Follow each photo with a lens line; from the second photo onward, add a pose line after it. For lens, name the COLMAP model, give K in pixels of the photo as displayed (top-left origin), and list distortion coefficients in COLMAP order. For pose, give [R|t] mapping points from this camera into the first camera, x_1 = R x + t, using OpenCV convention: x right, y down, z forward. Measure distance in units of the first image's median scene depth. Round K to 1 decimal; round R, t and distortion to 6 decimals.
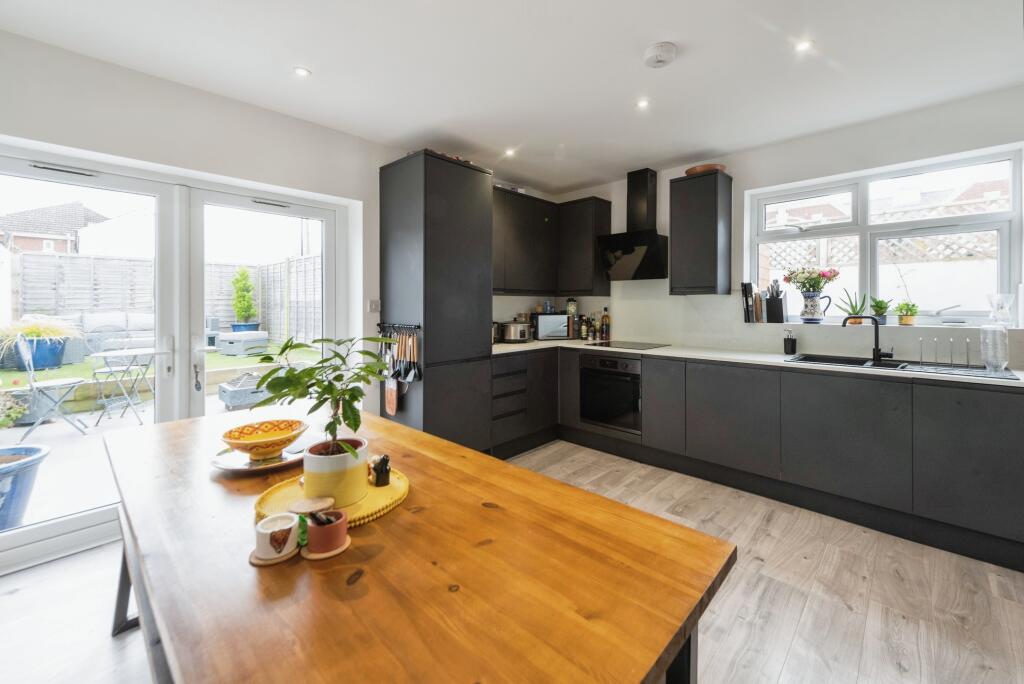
lens RADIAL K [[415.6, 0, 516.5], [0, 415.6, 311.3], [0, 0, 1]] dist [0.011414, -0.004430]
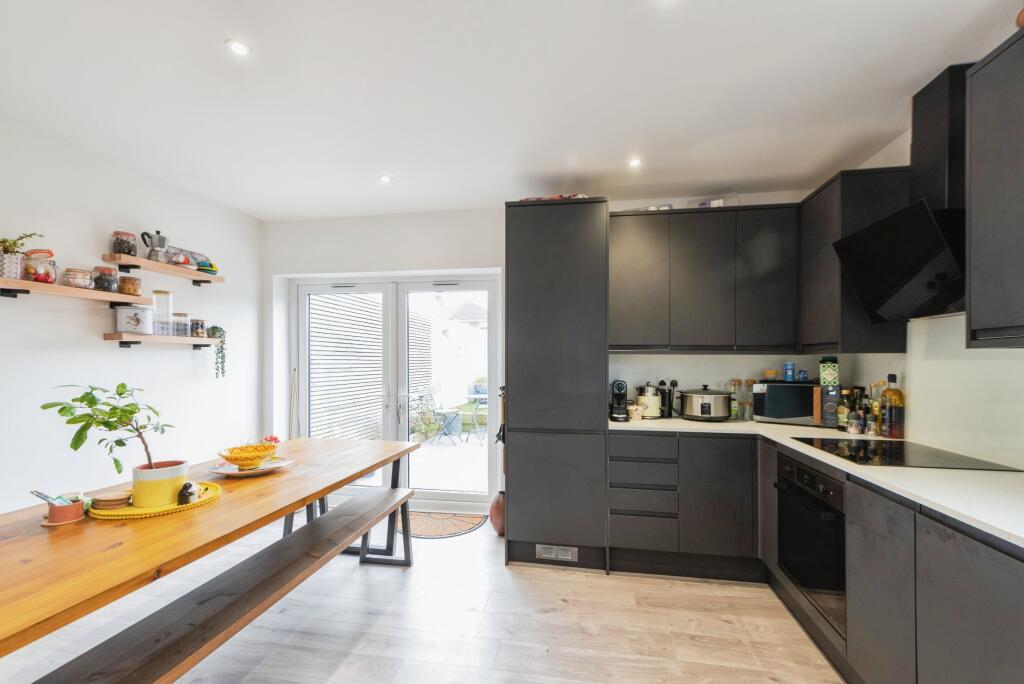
lens RADIAL K [[406.5, 0, 514.3], [0, 406.5, 368.2], [0, 0, 1]] dist [0.000094, -0.000263]
pose [[0.560845, 0.015926, -0.827768, 0.439496], [-0.021071, 0.999766, 0.004959, -0.011444], [0.827653, 0.014661, 0.561049, 0.386831]]
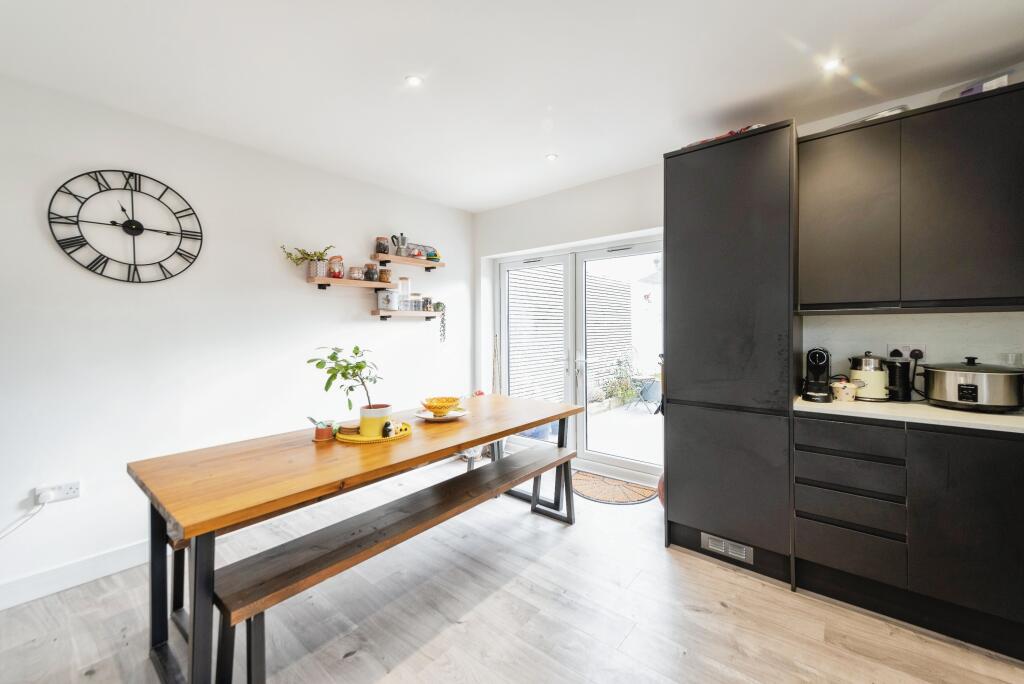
lens RADIAL K [[398.5, 0, 533.3], [0, 398.5, 336.1], [0, 0, 1]] dist [0.000539, -0.000512]
pose [[0.085326, 0.020097, -0.996150, 0.467283], [-0.010967, 0.999755, 0.019231, -0.014556], [0.996293, 0.009284, 0.085525, 0.512153]]
